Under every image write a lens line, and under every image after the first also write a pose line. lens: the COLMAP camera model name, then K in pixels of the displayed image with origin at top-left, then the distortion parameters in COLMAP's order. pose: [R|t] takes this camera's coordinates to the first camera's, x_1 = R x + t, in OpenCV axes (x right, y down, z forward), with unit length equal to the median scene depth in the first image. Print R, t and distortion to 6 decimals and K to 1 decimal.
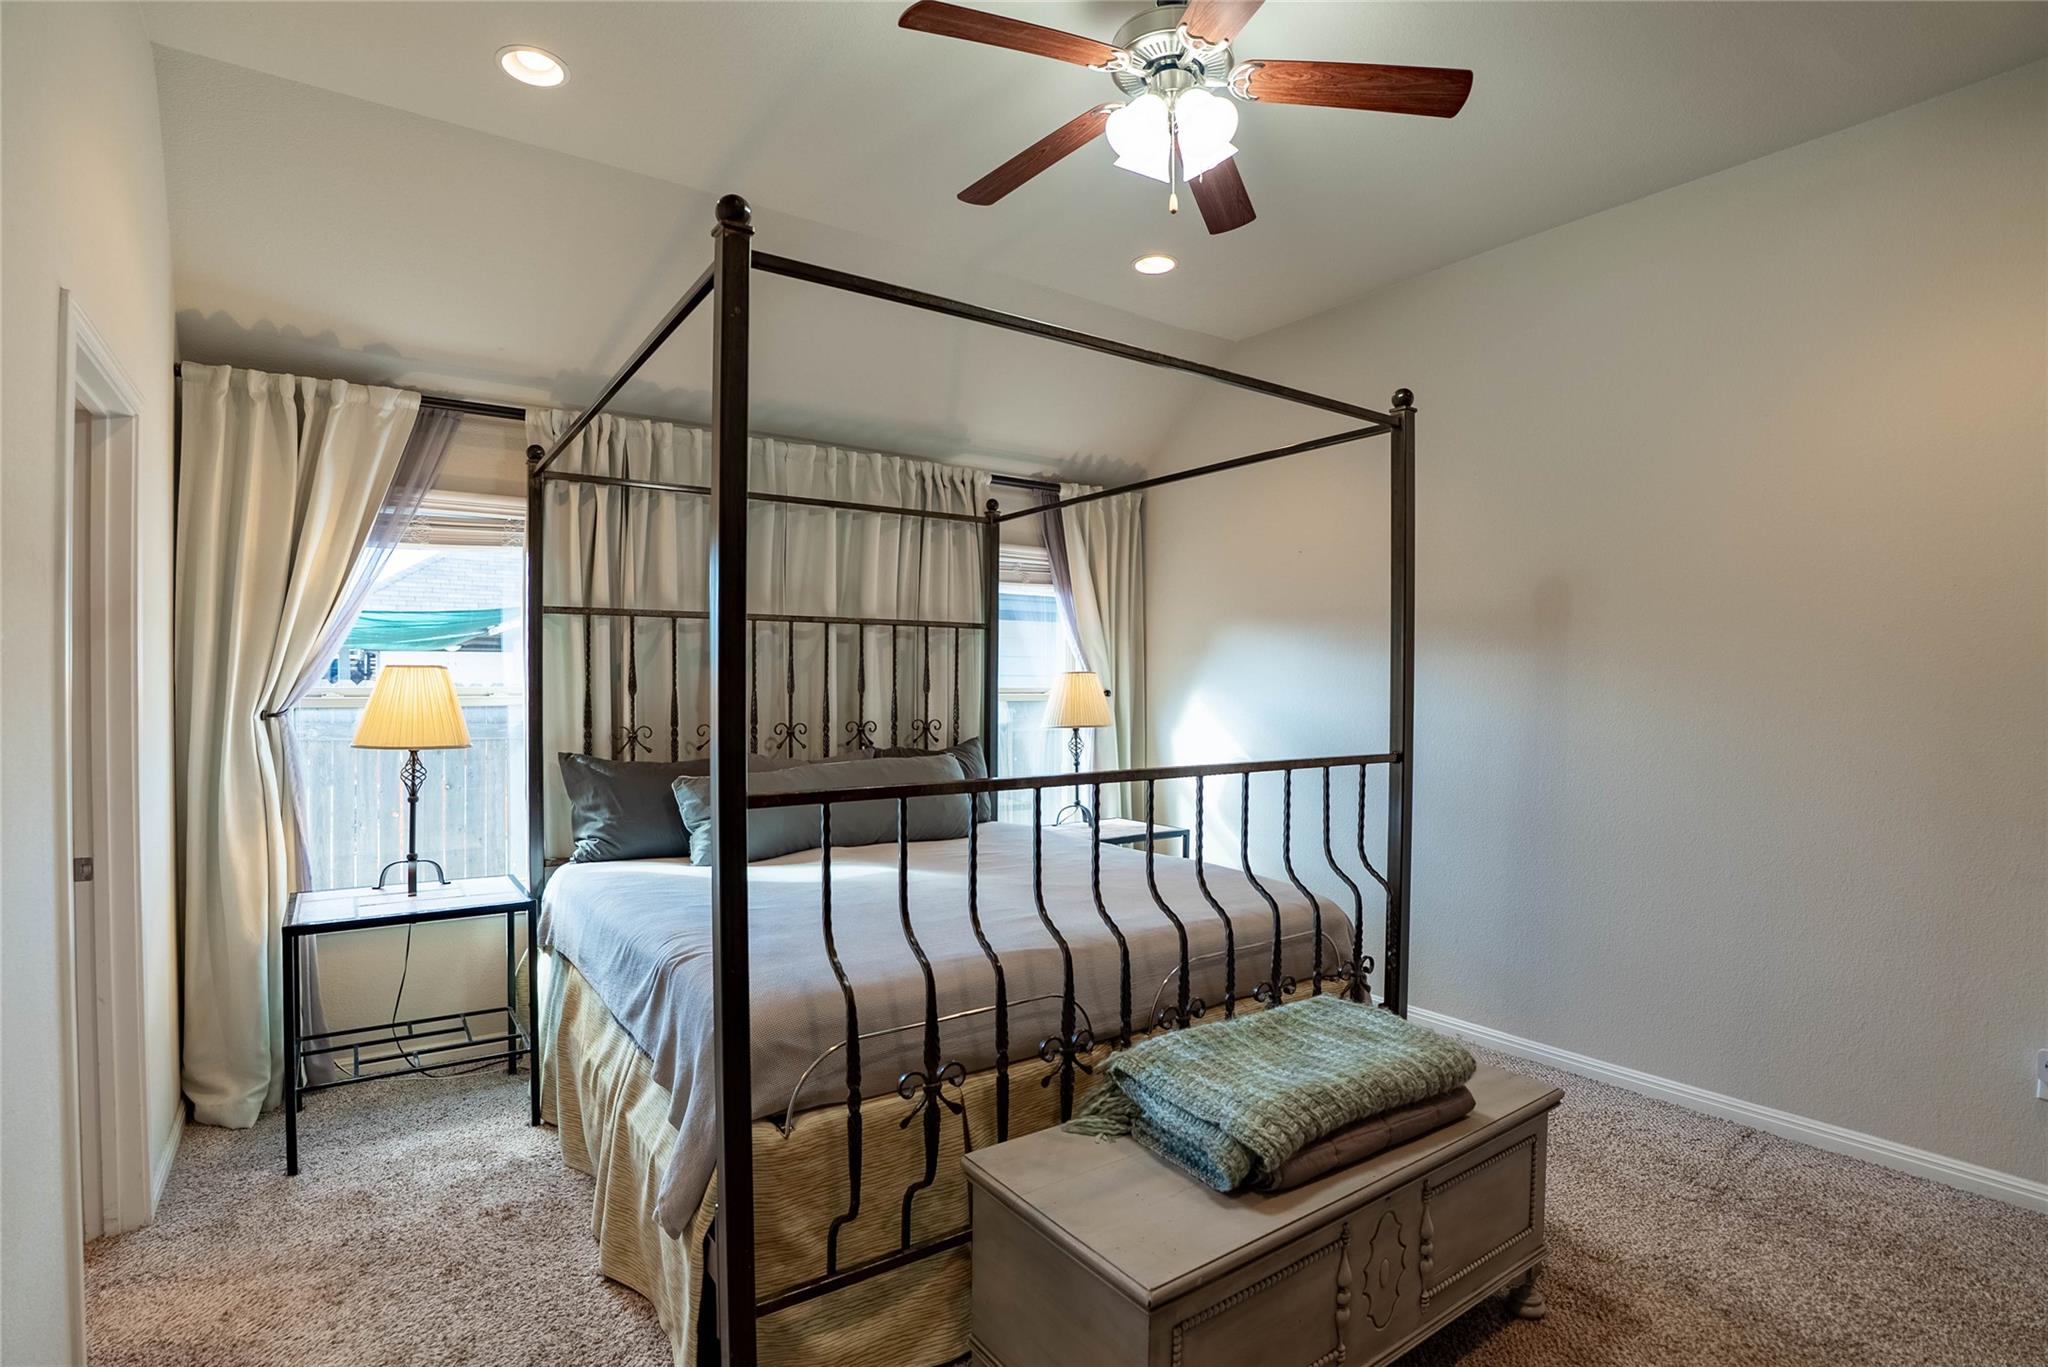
lens RADIAL K [[1014.1, 0, 1029.5], [0, 1014.1, 658.8], [0, 0, 1]] dist [-0.039270, -0.000312]
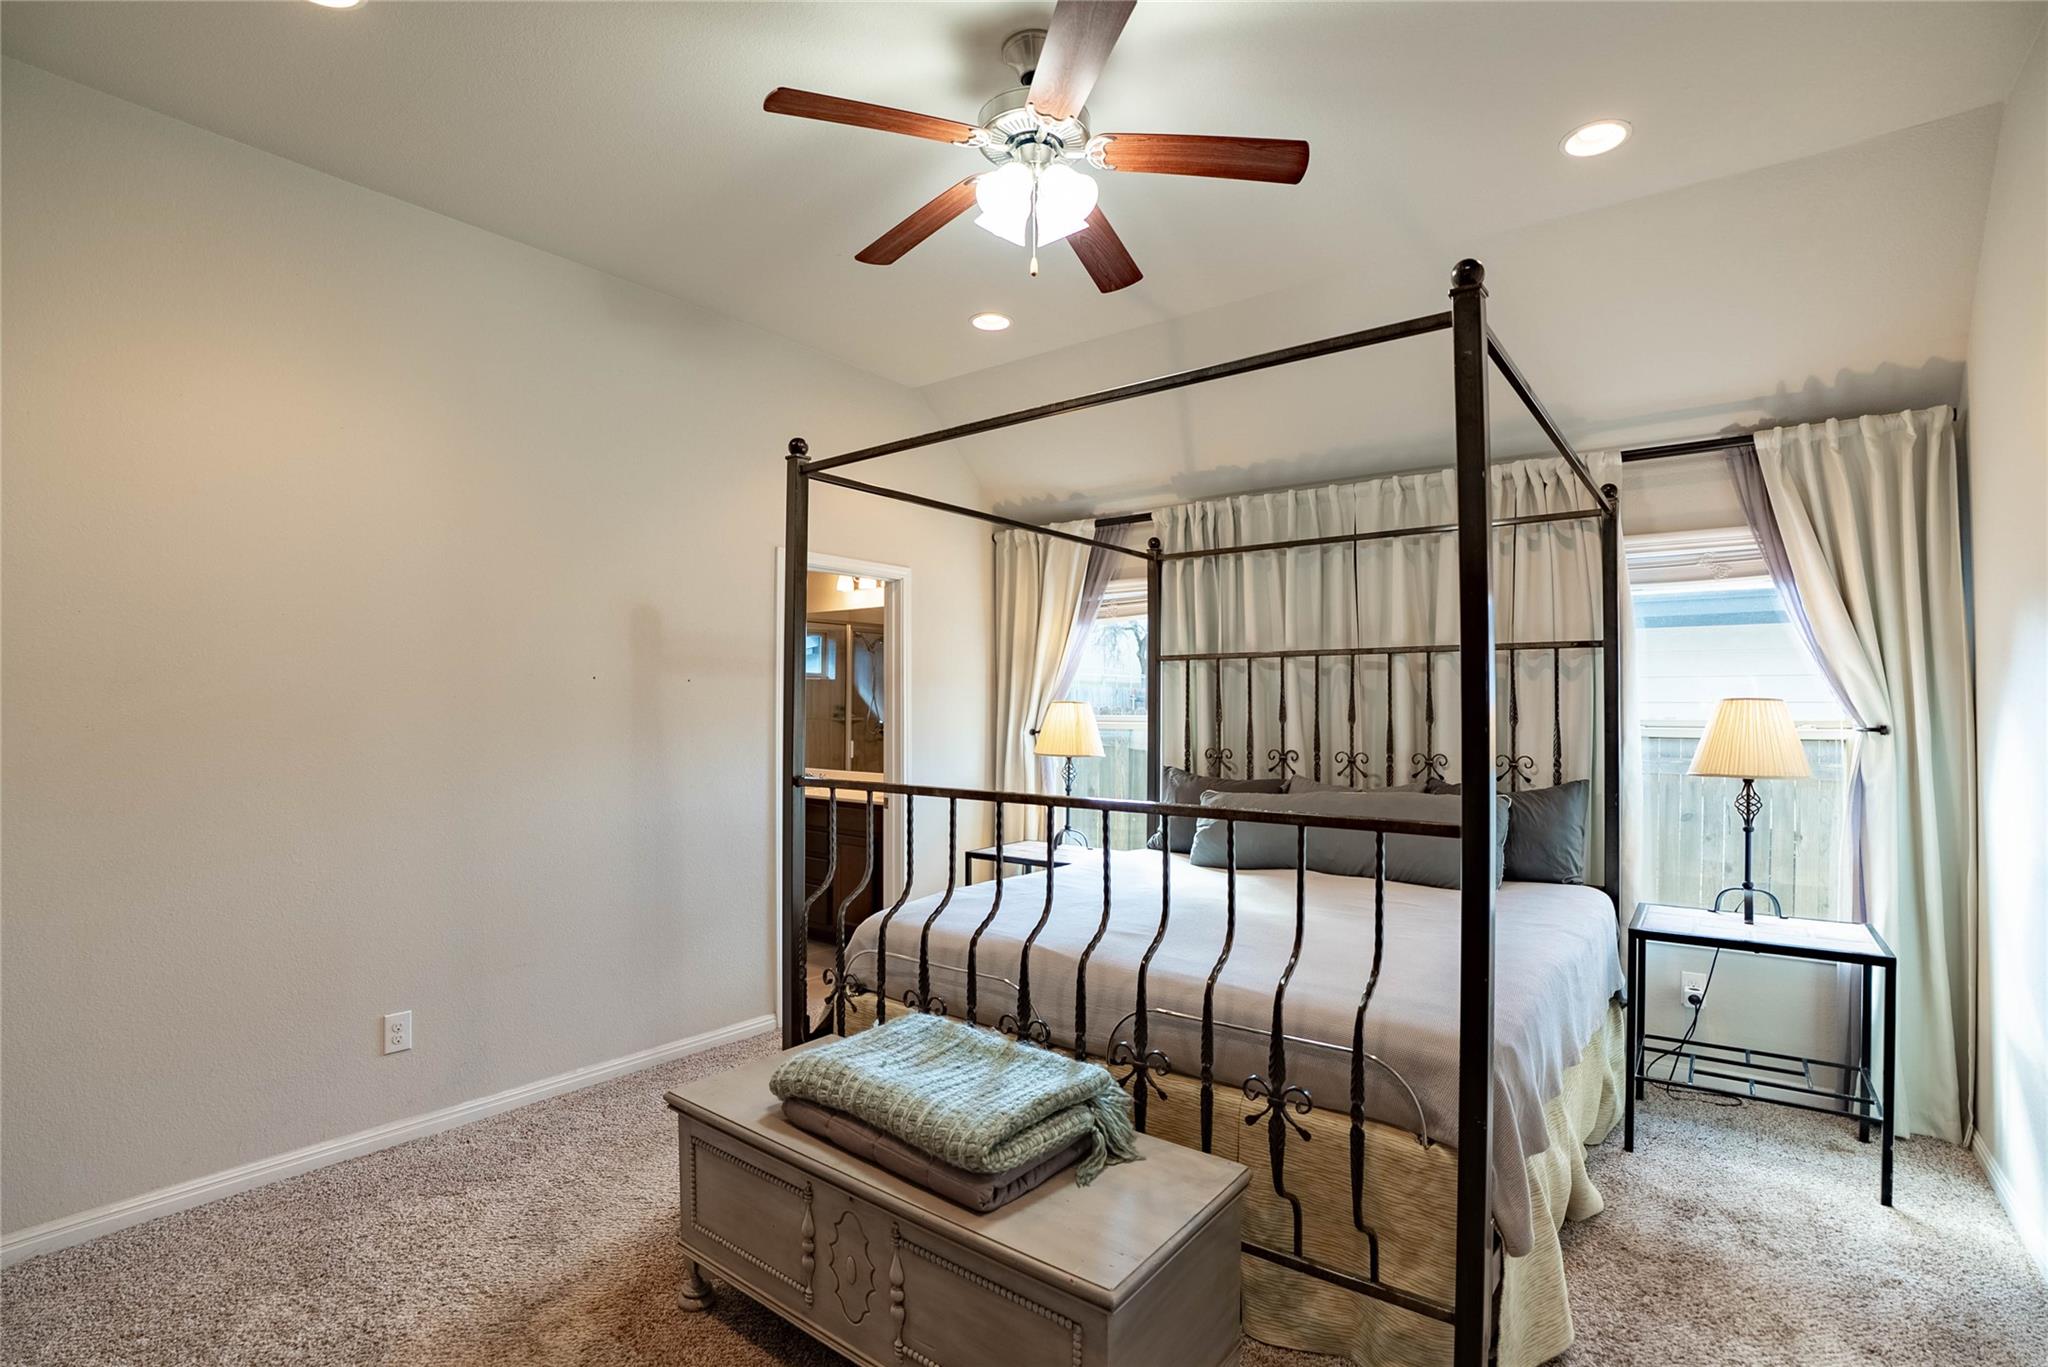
lens RADIAL K [[958.3, 0, 1021.2], [0, 958.3, 691.1], [0, 0, 1]] dist [-0.075524, 0.020629]
pose [[0.295533, -0.017277, -0.955176, 0.655556], [0.019150, 0.999743, -0.012158, 0.007138], [0.955141, -0.014699, 0.295787, 0.420451]]
